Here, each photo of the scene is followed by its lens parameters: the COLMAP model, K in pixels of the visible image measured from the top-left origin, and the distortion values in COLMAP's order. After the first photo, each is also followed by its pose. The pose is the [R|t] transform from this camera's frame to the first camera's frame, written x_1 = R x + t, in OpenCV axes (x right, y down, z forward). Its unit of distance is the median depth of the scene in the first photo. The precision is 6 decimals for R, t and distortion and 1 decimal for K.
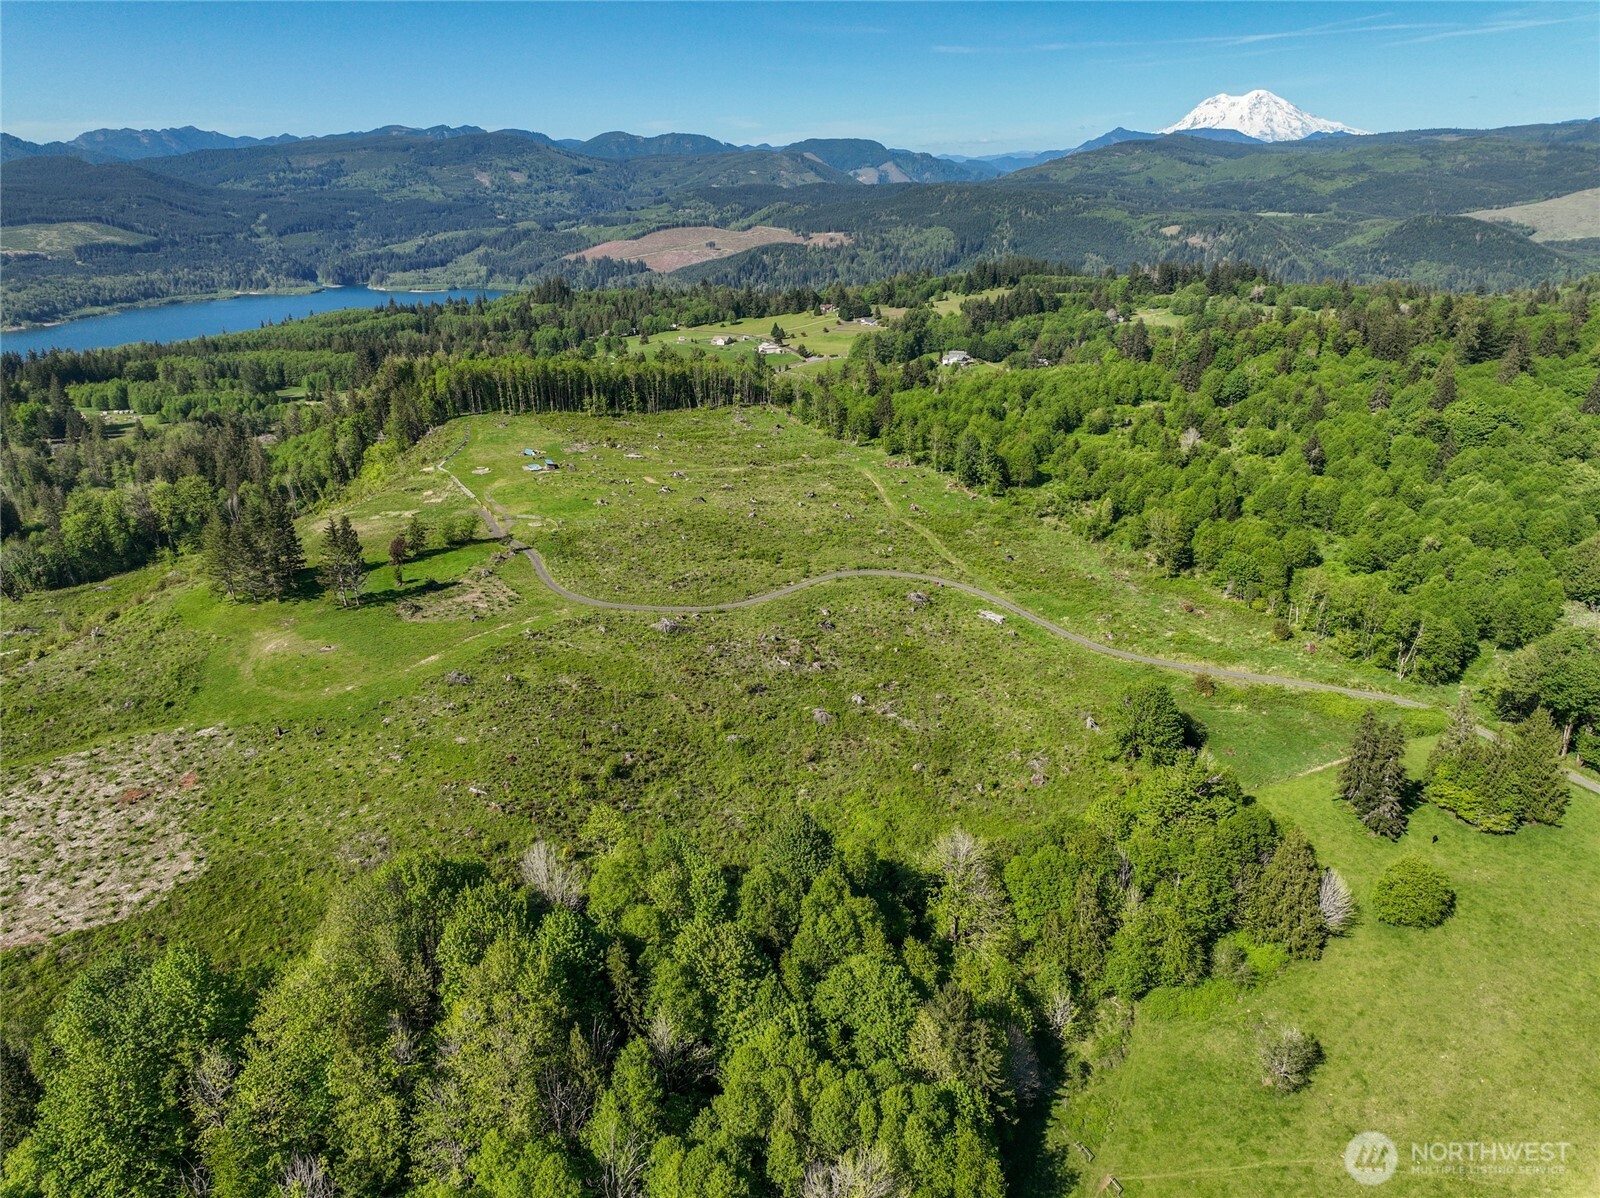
lens RADIAL K [[1119.1, 0, 802.1], [0, 1119.1, 590.9], [0, 0, 1]] dist [-0.003908, 0.020184]
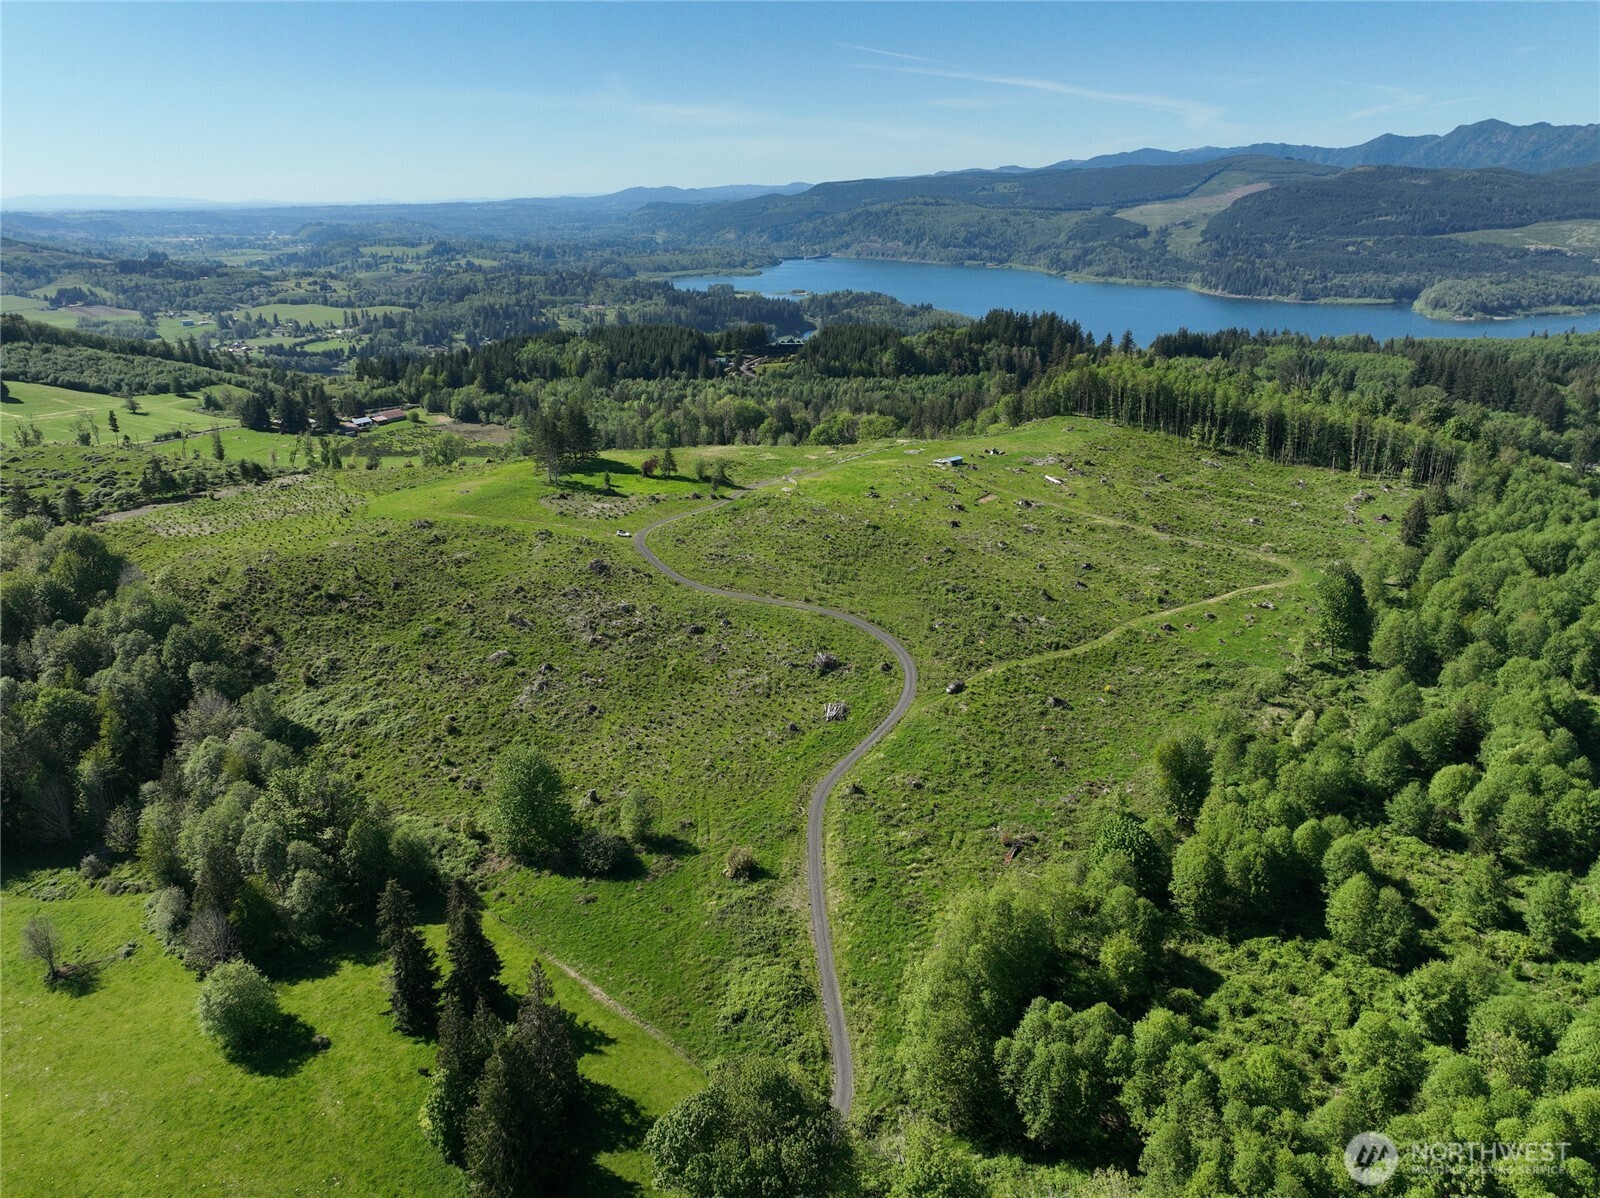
lens RADIAL K [[1119.1, 0, 803.1], [0, 1119.1, 594.5], [0, 0, 1]] dist [-0.003908, 0.020184]
pose [[0.343140, 0.327392, -0.880380, 0.083001], [-0.321270, 0.921666, 0.217526, -0.022151], [0.882633, 0.208198, 0.421441, 0.058517]]
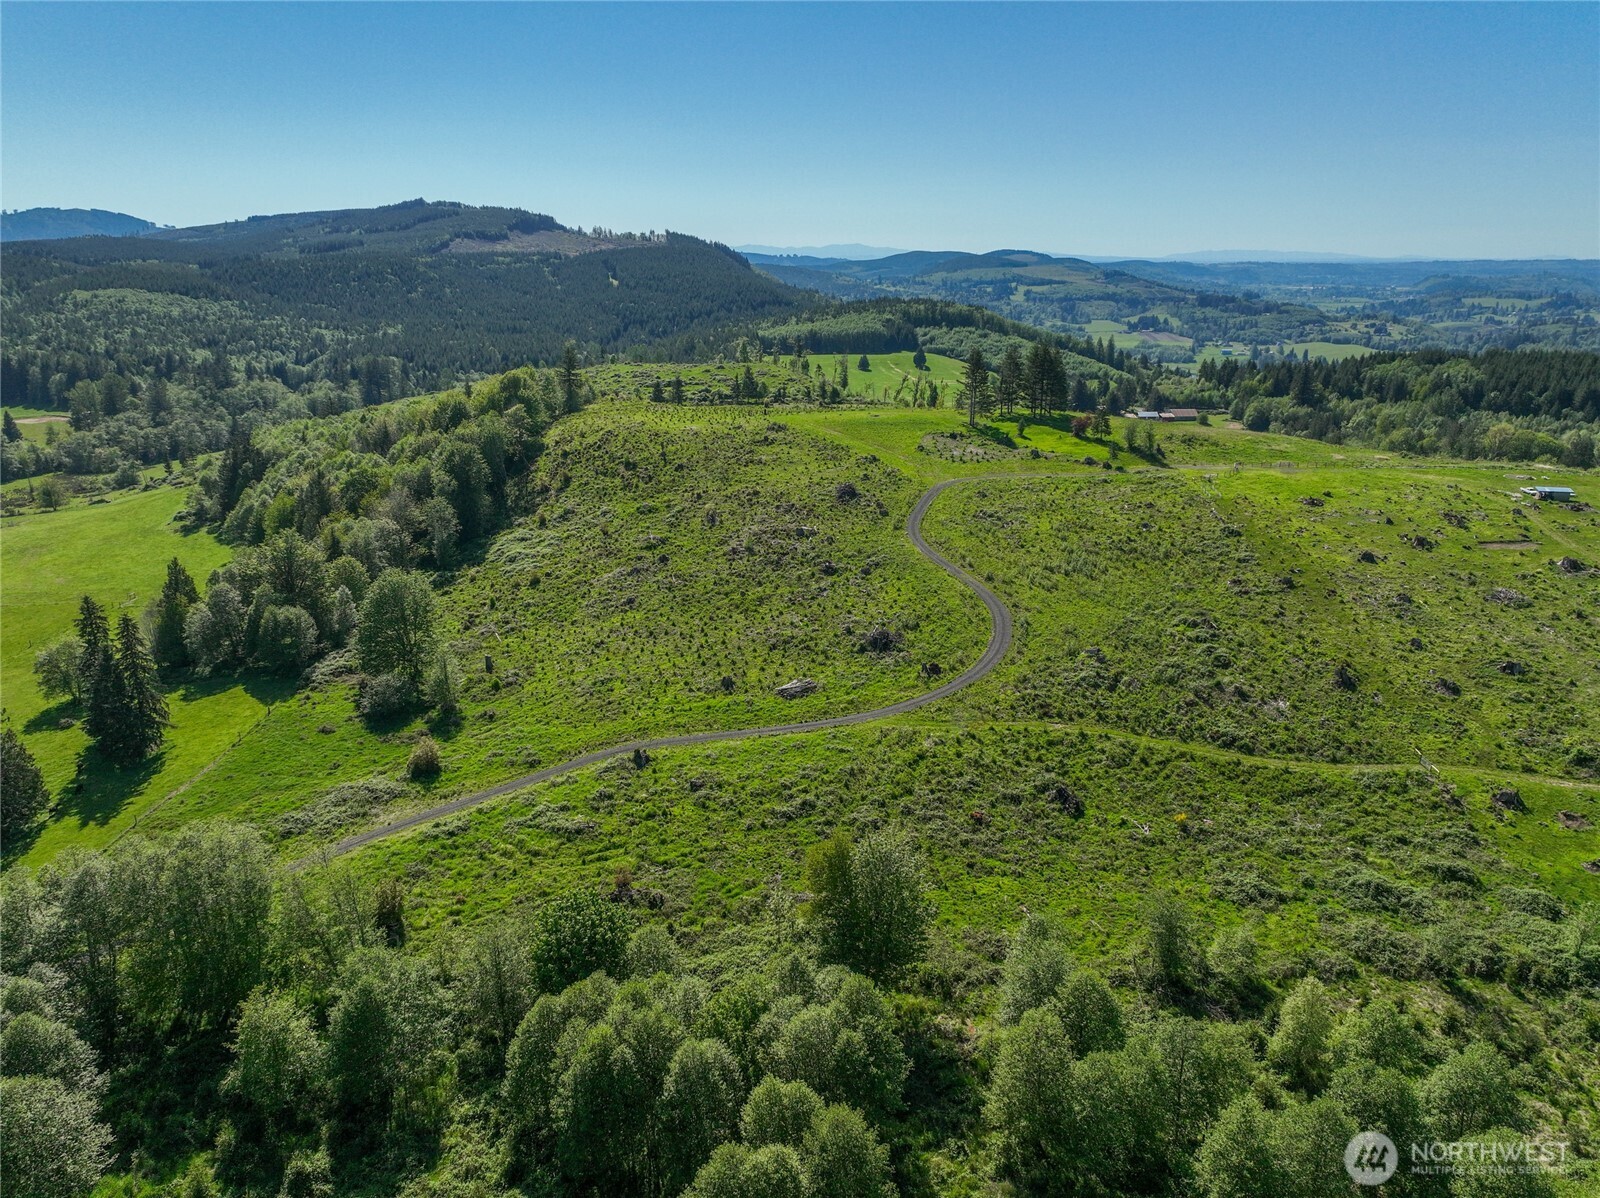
lens RADIAL K [[1119.1, 0, 799.1], [0, 1119.1, 597.8], [0, 0, 1]] dist [-0.003908, 0.020184]
pose [[-0.533279, 0.261146, -0.804622, 0.061544], [-0.288808, 0.837805, 0.463328, -0.028488], [0.795113, 0.479464, -0.371362, 0.115243]]
